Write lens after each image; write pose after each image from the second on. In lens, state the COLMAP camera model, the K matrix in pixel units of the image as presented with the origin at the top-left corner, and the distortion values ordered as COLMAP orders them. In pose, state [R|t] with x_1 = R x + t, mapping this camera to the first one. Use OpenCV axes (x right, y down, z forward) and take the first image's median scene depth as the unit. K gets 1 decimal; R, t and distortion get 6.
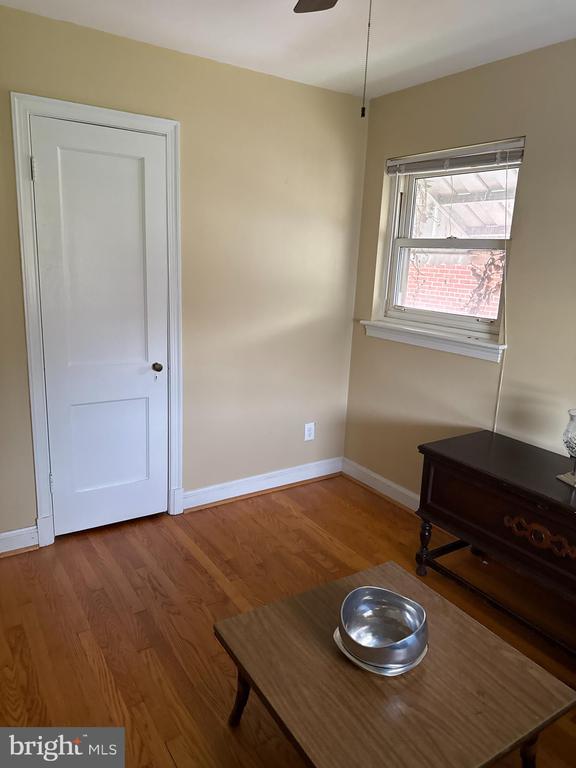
lens RADIAL K [[542.5, 0, 285.7], [0, 542.5, 385.0], [0, 0, 1]] dist [0.055505, -0.066740]
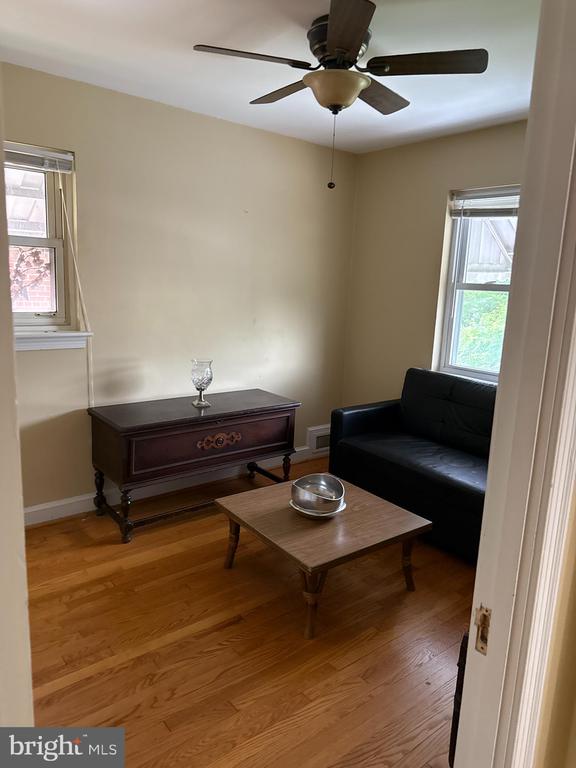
lens RADIAL K [[542.5, 0, 288.3], [0, 542.5, 384.1], [0, 0, 1]] dist [0.055505, -0.066740]
pose [[-0.086406, -0.243998, 0.965919, -0.804441], [0.191931, 0.947306, 0.256466, -0.188402], [-0.977597, 0.207550, -0.035022, 0.665419]]
